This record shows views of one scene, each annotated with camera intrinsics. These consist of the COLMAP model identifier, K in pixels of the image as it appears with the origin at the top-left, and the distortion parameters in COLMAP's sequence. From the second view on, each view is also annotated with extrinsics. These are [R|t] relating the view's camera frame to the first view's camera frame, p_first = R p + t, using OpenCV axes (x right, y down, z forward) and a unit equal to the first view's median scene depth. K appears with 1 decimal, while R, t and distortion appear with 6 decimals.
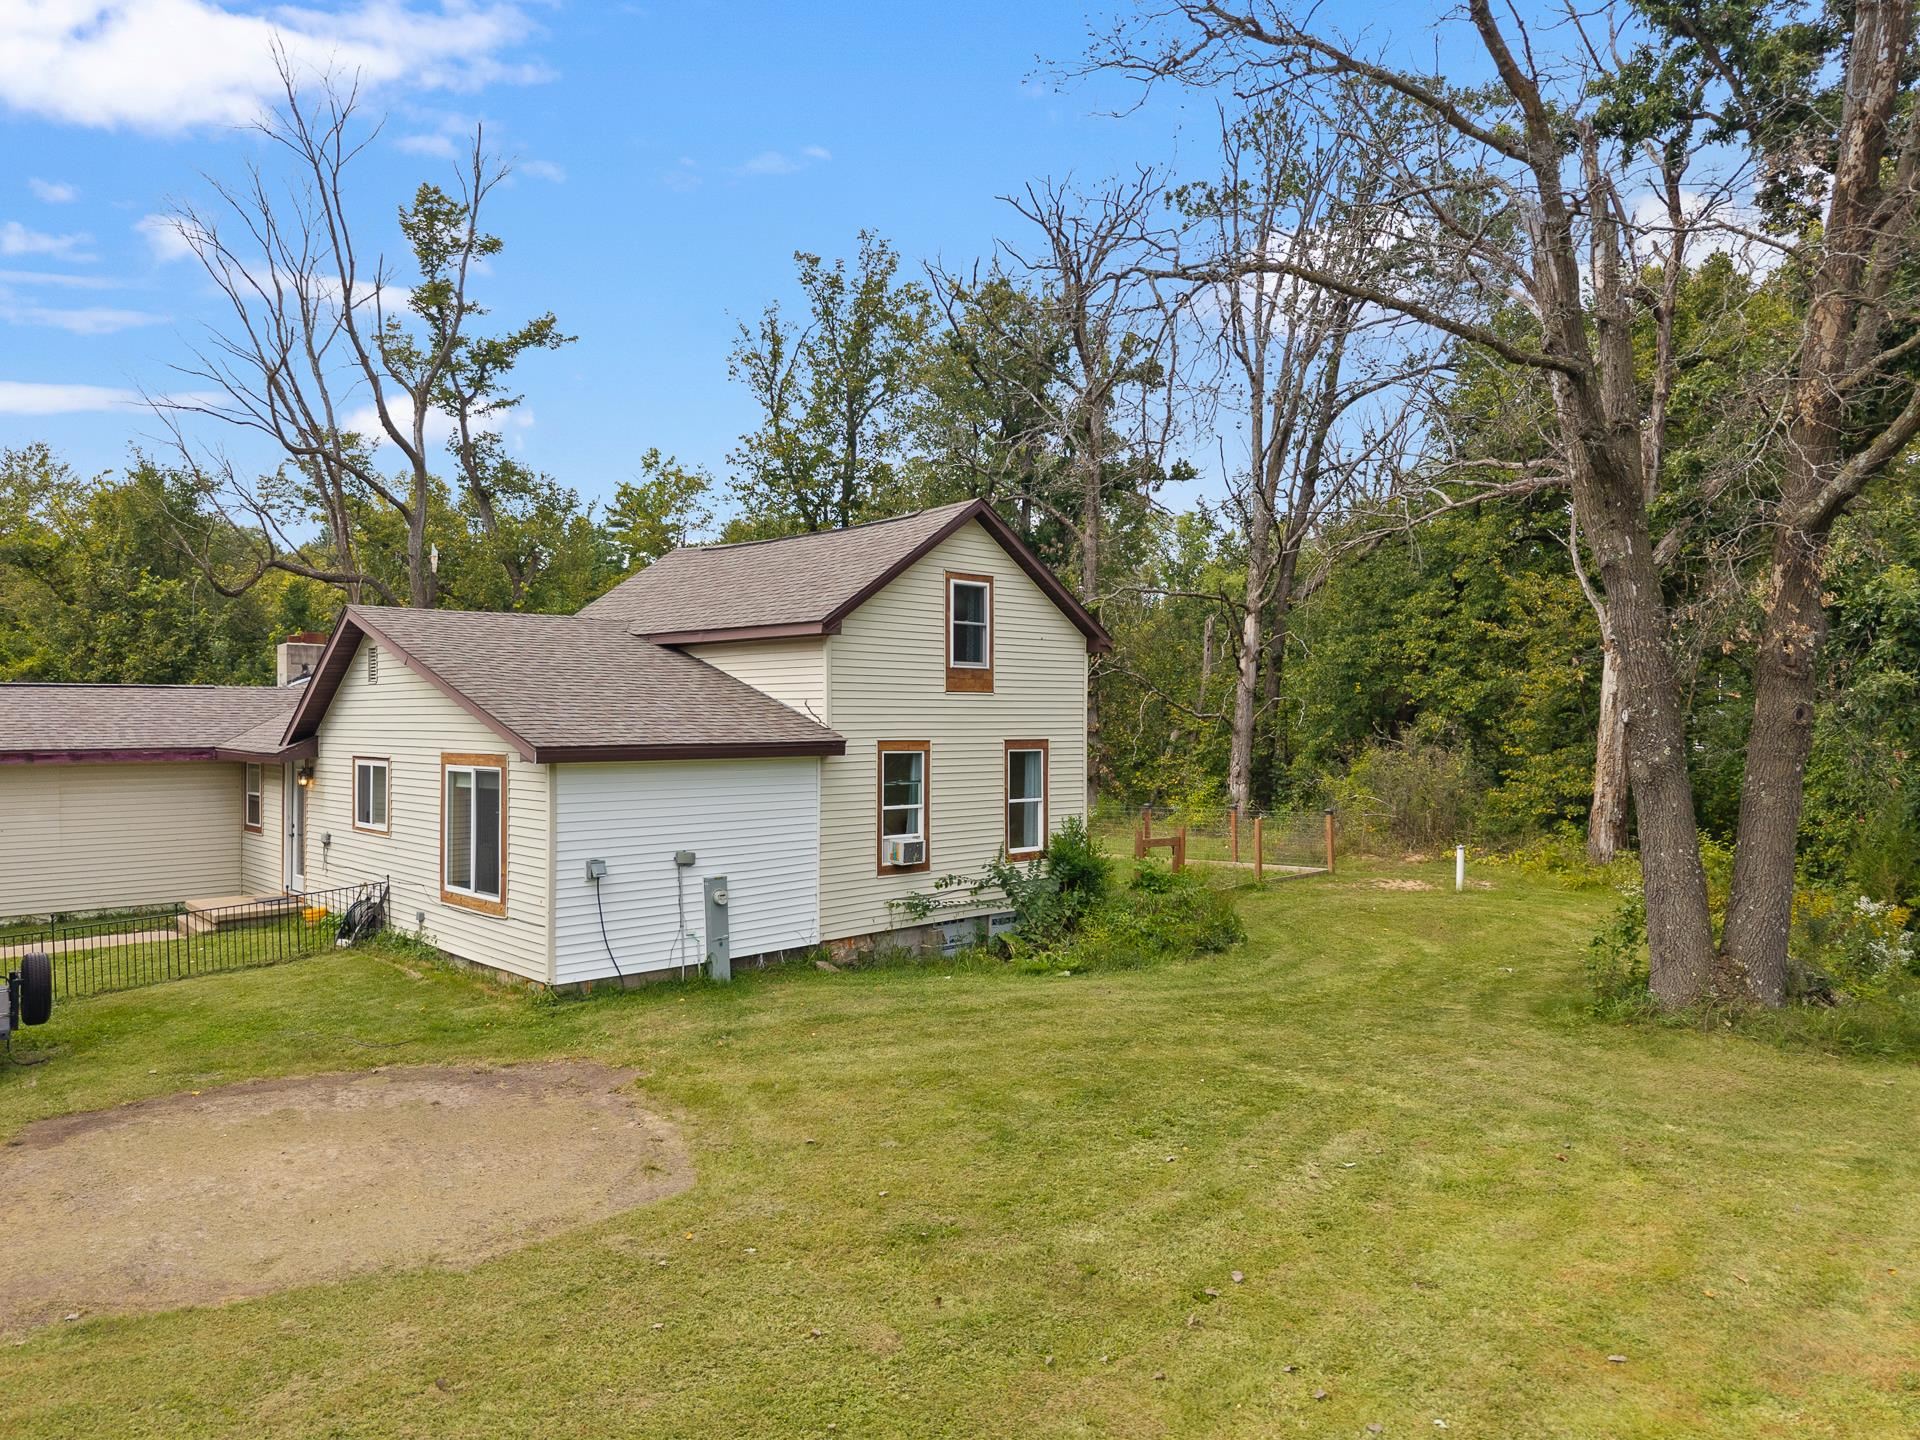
lens RADIAL K [[1313.0, 0, 989.2], [0, 1313.0, 688.3], [0, 0, 1]] dist [0.012789, -0.015550]
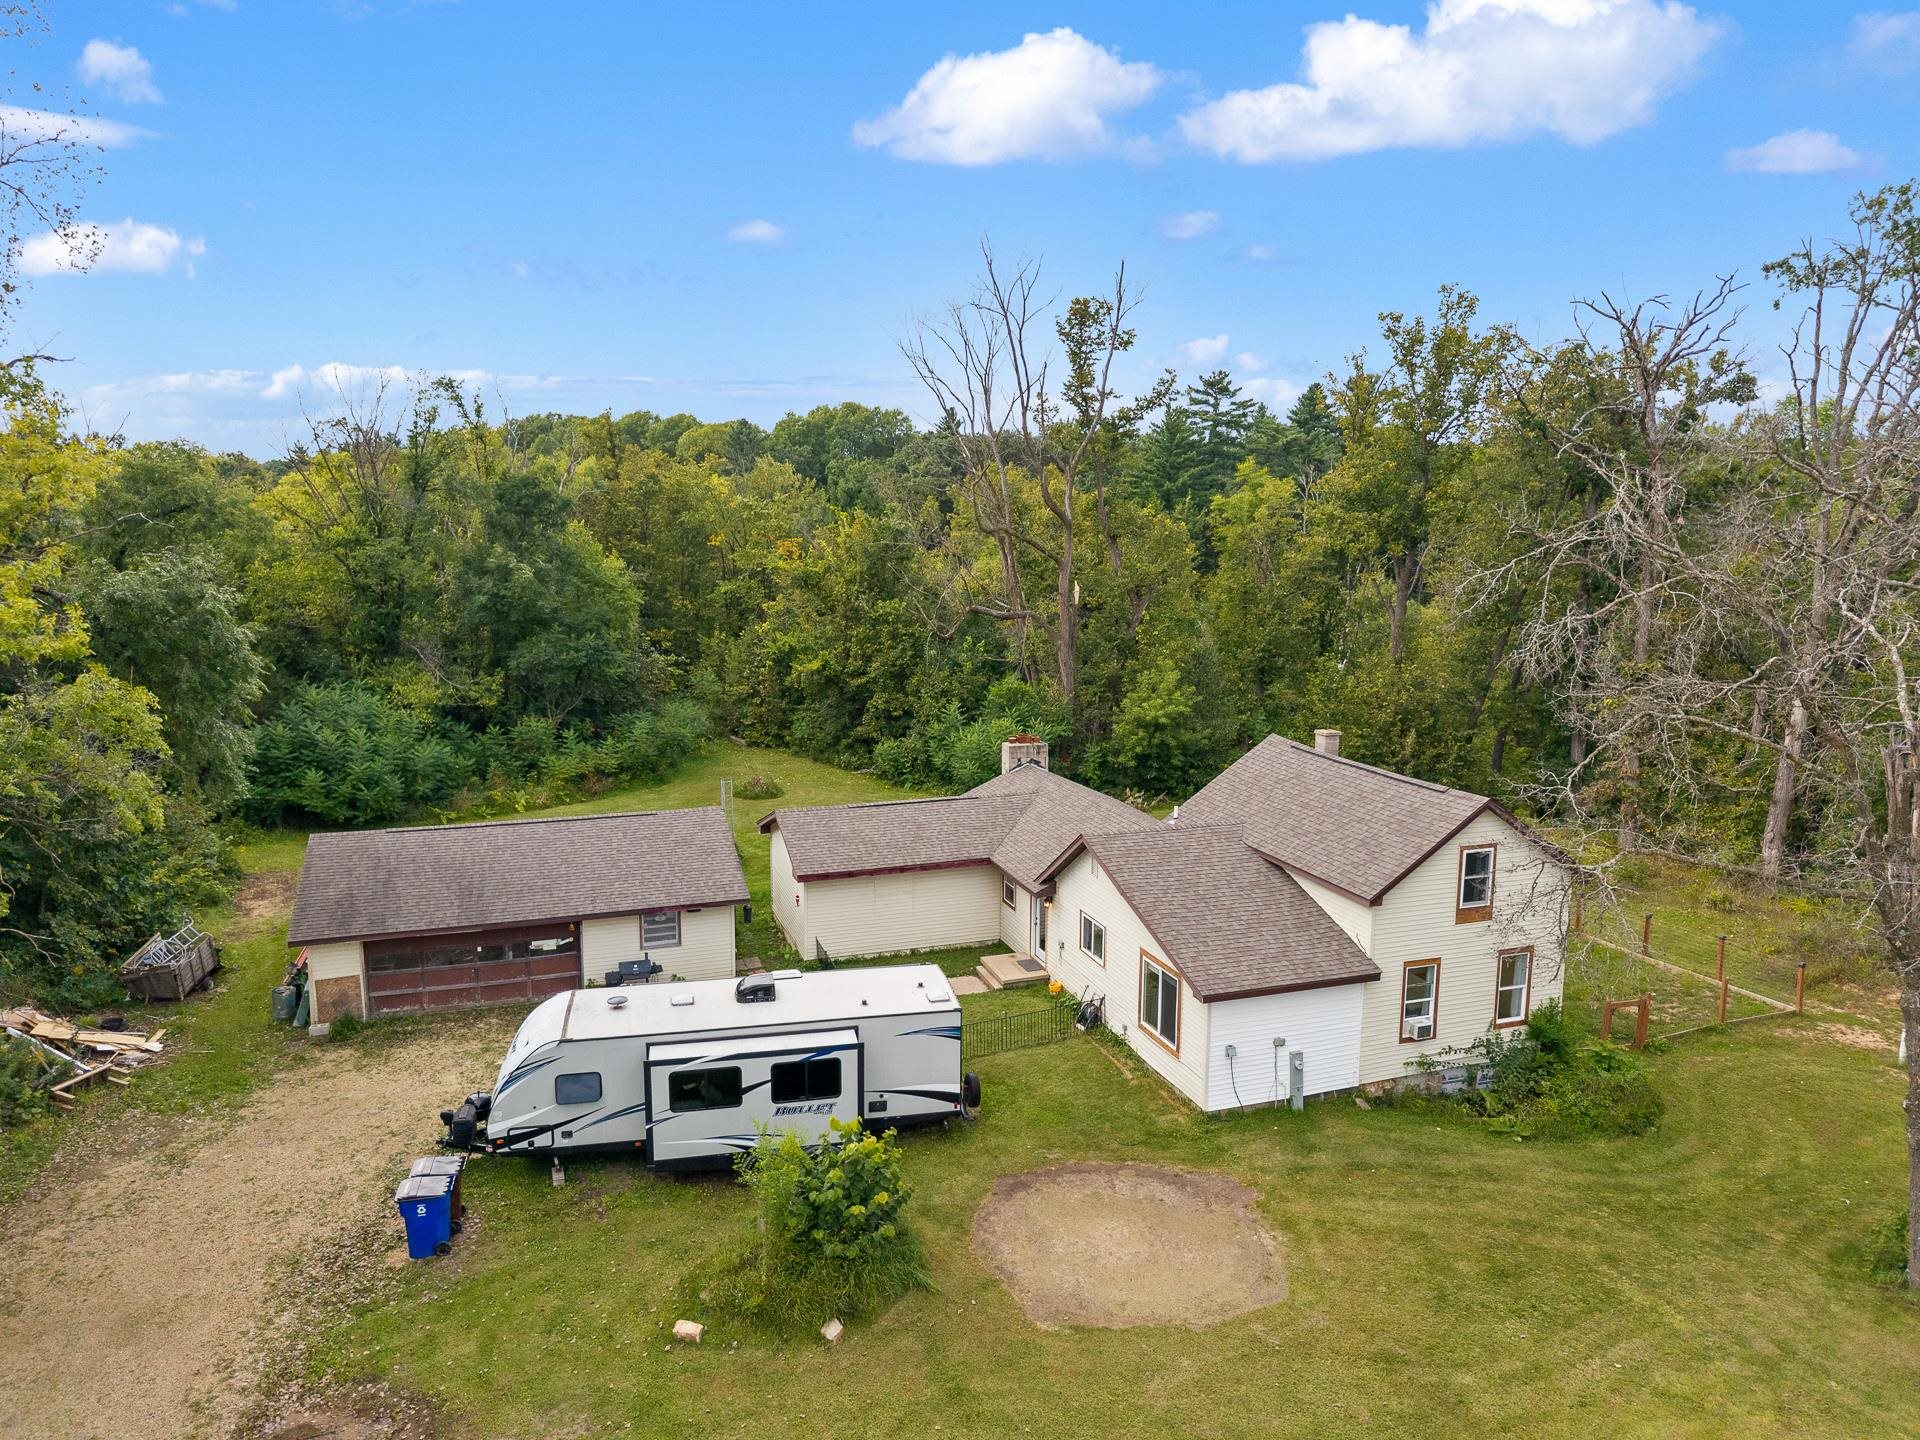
lens RADIAL K [[1313.0, 0, 977.2], [0, 1313.0, 722.2], [0, 0, 1]] dist [0.012789, -0.015550]
pose [[0.908315, 0.071607, -0.412113, 0.082837], [0.000038, 0.985224, 0.171273, -0.544088], [0.418287, -0.155586, 0.894890, -0.601705]]
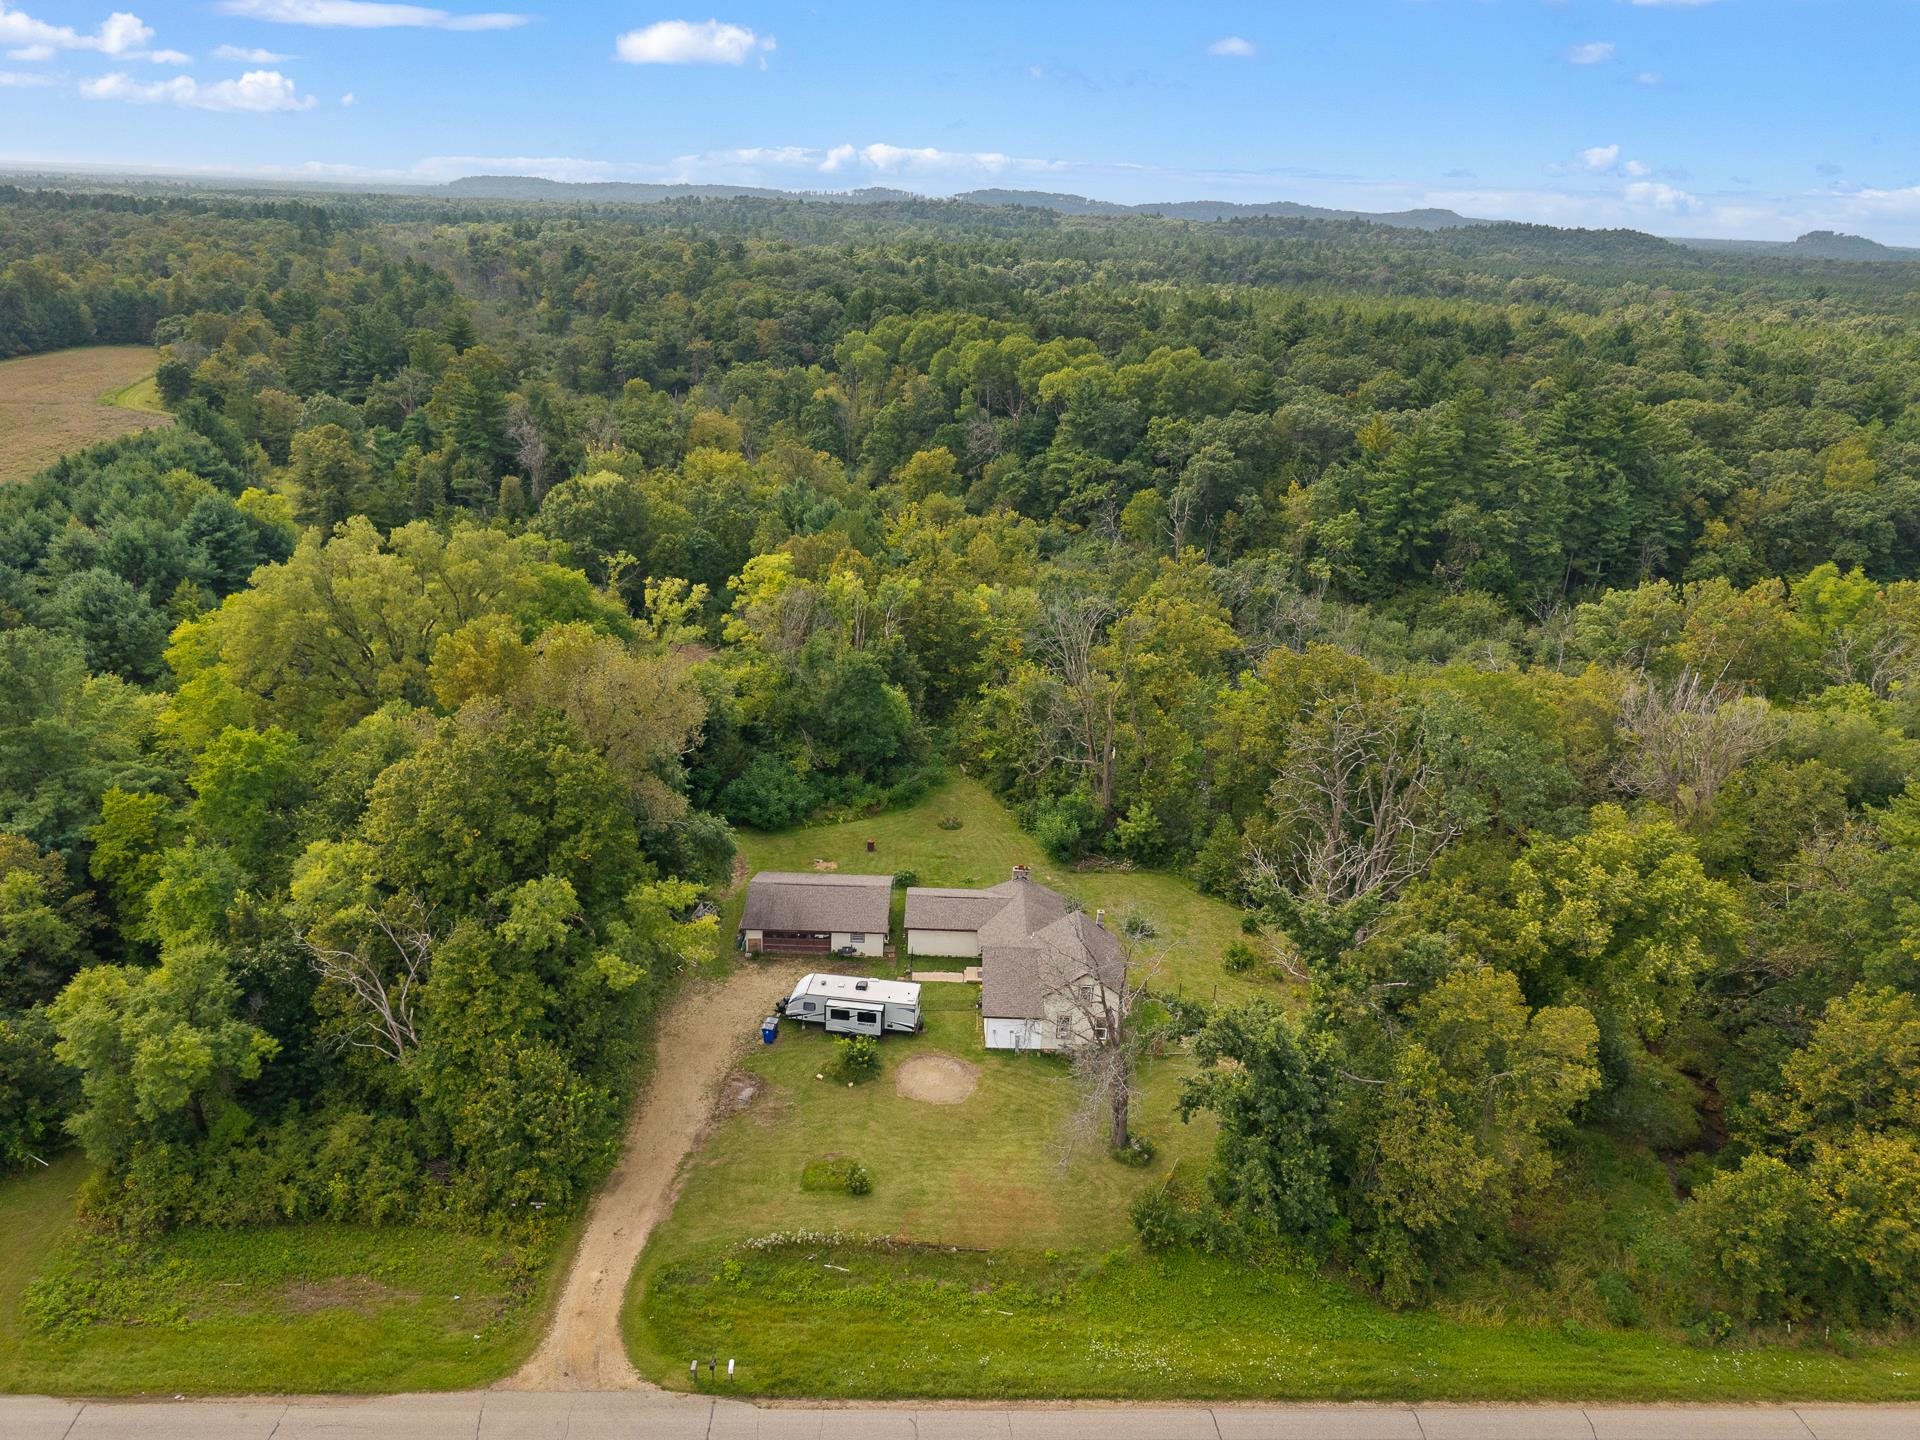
lens RADIAL K [[1313.0, 0, 952.8], [0, 1313.0, 718.8], [0, 0, 1]] dist [0.012789, -0.015550]
pose [[0.715098, 0.270702, -0.644481, 2.685046], [-0.033976, 0.934342, 0.354754, -2.928386], [0.698199, -0.231787, 0.677343, -2.515644]]
